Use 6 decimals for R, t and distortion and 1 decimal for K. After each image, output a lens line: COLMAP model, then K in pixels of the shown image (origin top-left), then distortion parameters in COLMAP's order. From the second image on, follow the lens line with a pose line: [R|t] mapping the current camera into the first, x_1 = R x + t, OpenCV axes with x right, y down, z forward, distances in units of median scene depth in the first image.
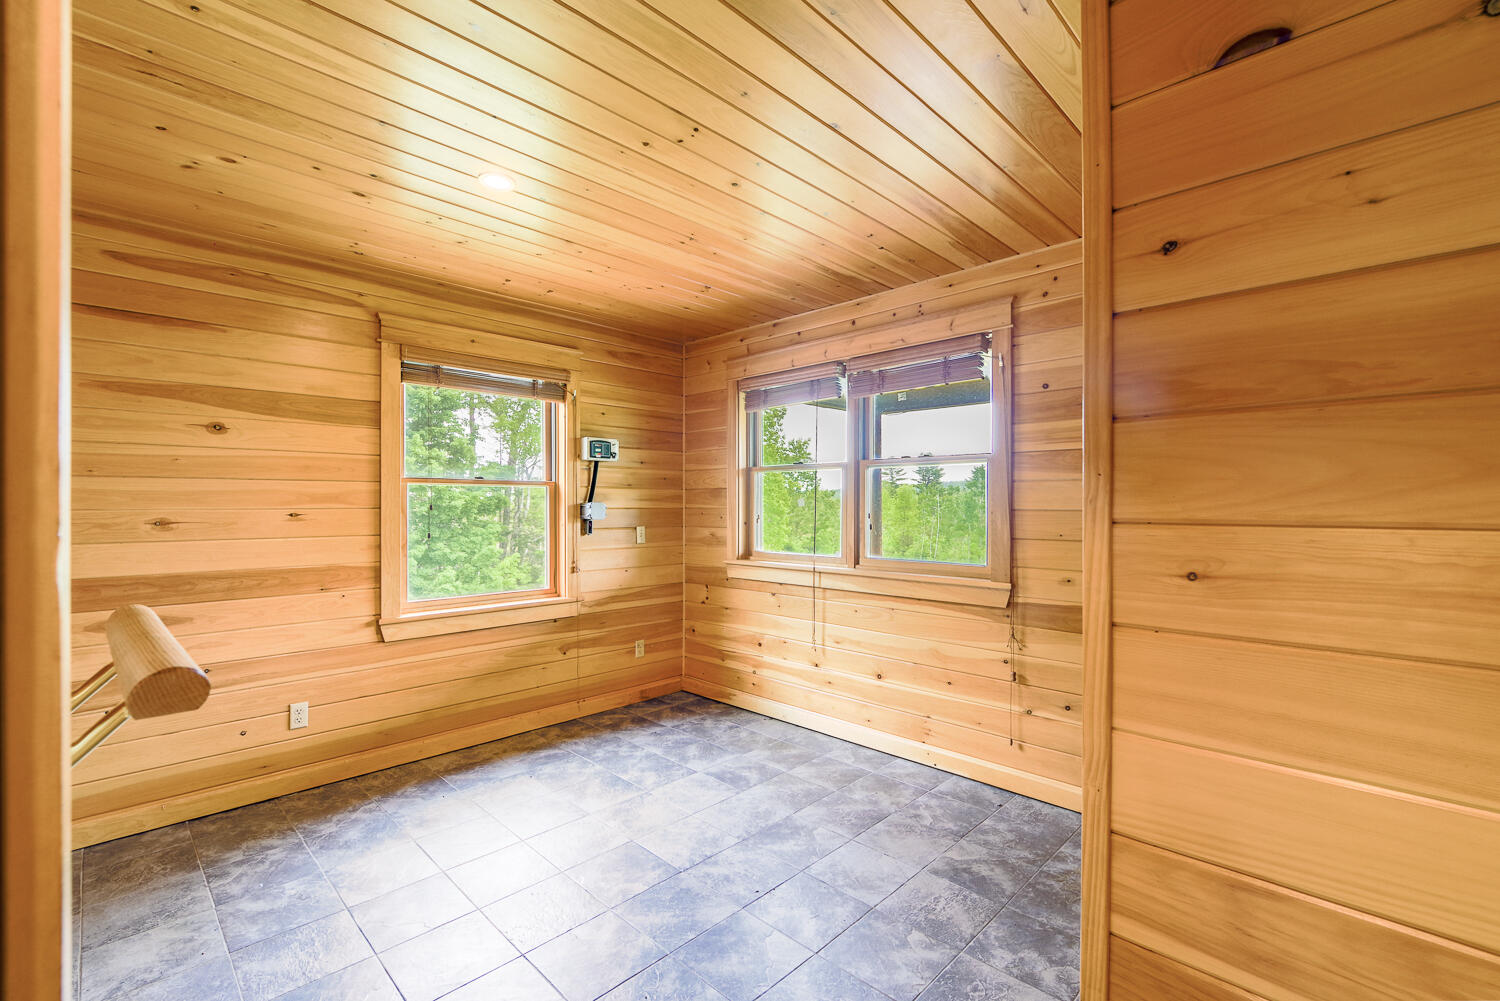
lens RADIAL K [[654.8, 0, 750.0], [0, 654.8, 500.5], [0, 0, 1]] dist [-0.001084, -0.000084]
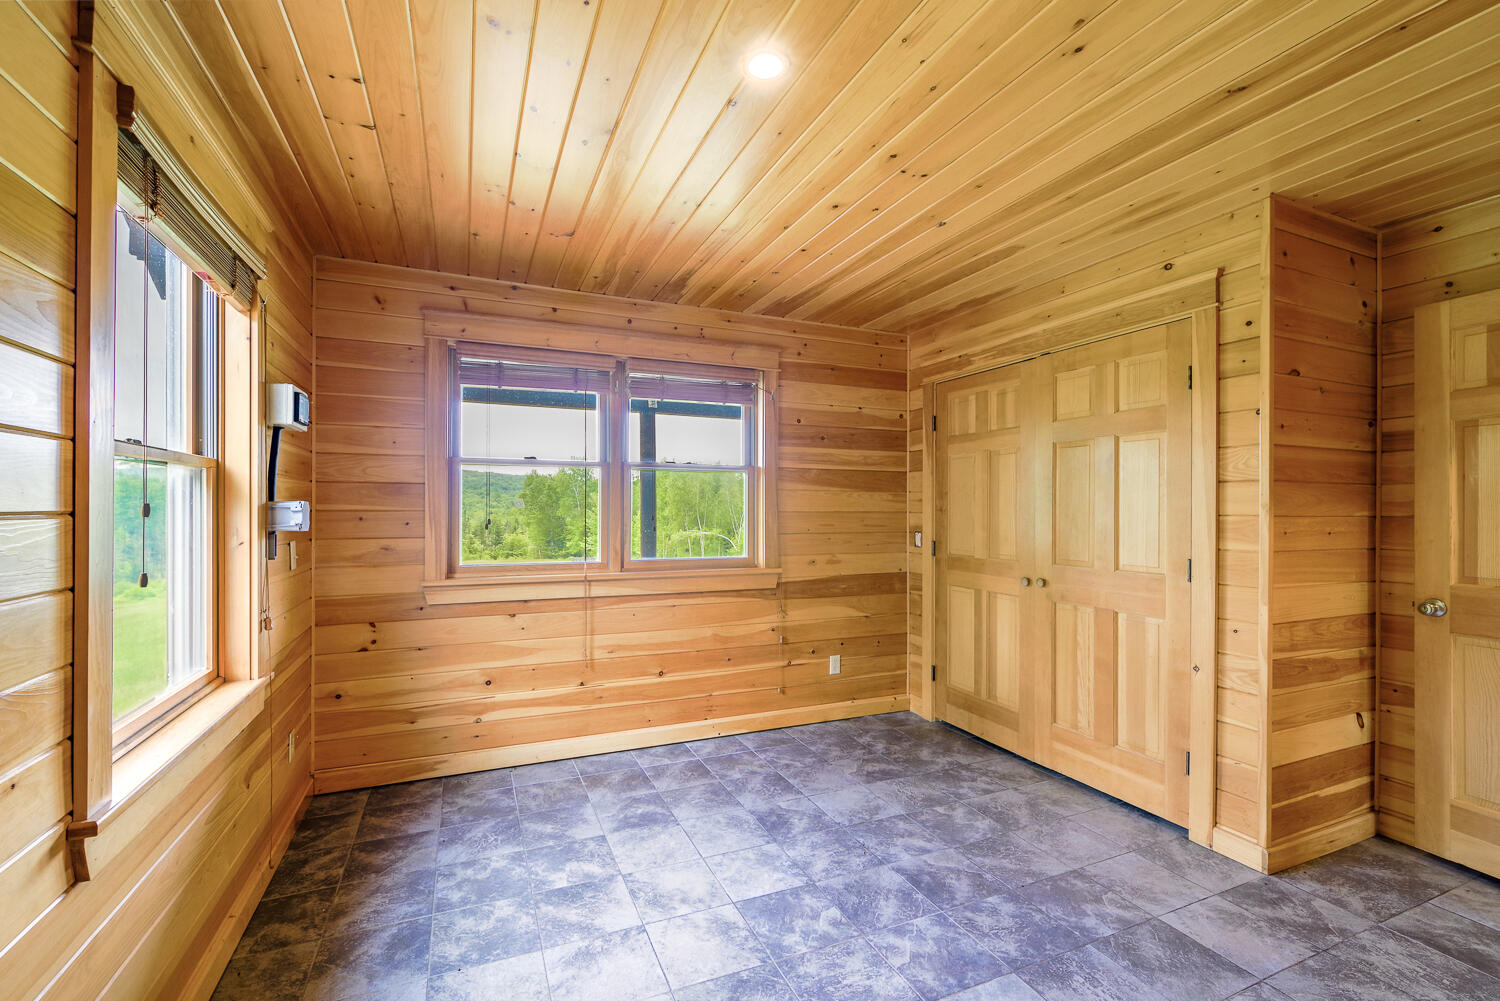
lens RADIAL K [[649.7, 0, 737.4], [0, 649.7, 501.1], [0, 0, 1]] dist [-0.001527, -0.000068]
pose [[0.381341, 0.012933, 0.924344, -0.731982], [-0.009603, 0.999904, -0.010028, 0.006347], [-0.924384, -0.005052, 0.381429, 0.516249]]
